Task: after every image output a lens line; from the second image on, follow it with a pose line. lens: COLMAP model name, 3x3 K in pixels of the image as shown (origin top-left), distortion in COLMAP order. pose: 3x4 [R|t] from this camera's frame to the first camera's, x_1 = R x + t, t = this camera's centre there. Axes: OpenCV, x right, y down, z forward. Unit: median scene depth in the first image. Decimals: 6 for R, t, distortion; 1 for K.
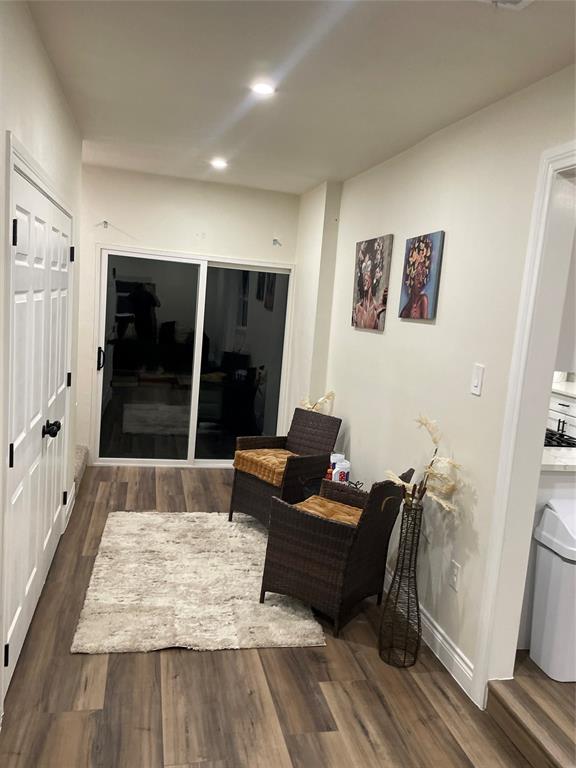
lens RADIAL K [[614.1, 0, 288.0], [0, 614.1, 384.0], [0, 0, 1]] dist [0.085324, 0.000774]
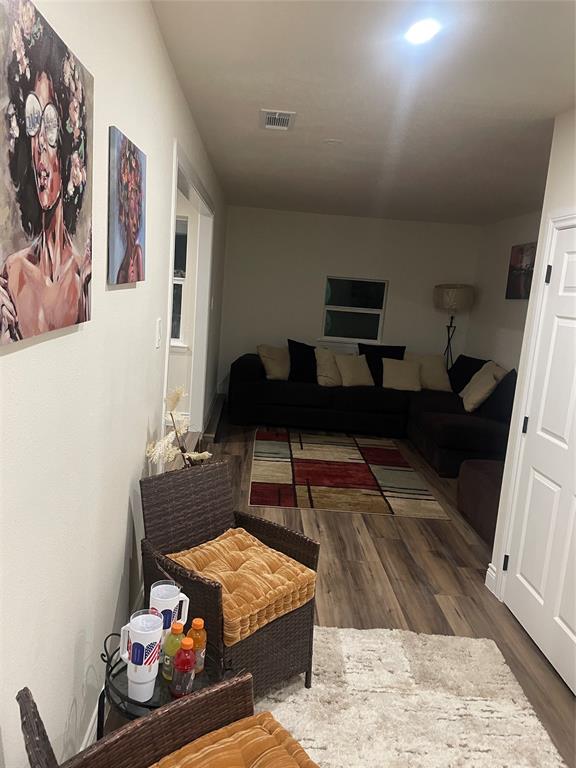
lens RADIAL K [[582.0, 0, 288.7], [0, 582.0, 387.7], [0, 0, 1]] dist [0.112758, -0.147835]
pose [[-0.973664, -0.183484, 0.135322, -0.047330], [-0.132350, 0.938190, 0.319818, -0.205603], [-0.185639, 0.293485, -0.937766, 1.471303]]
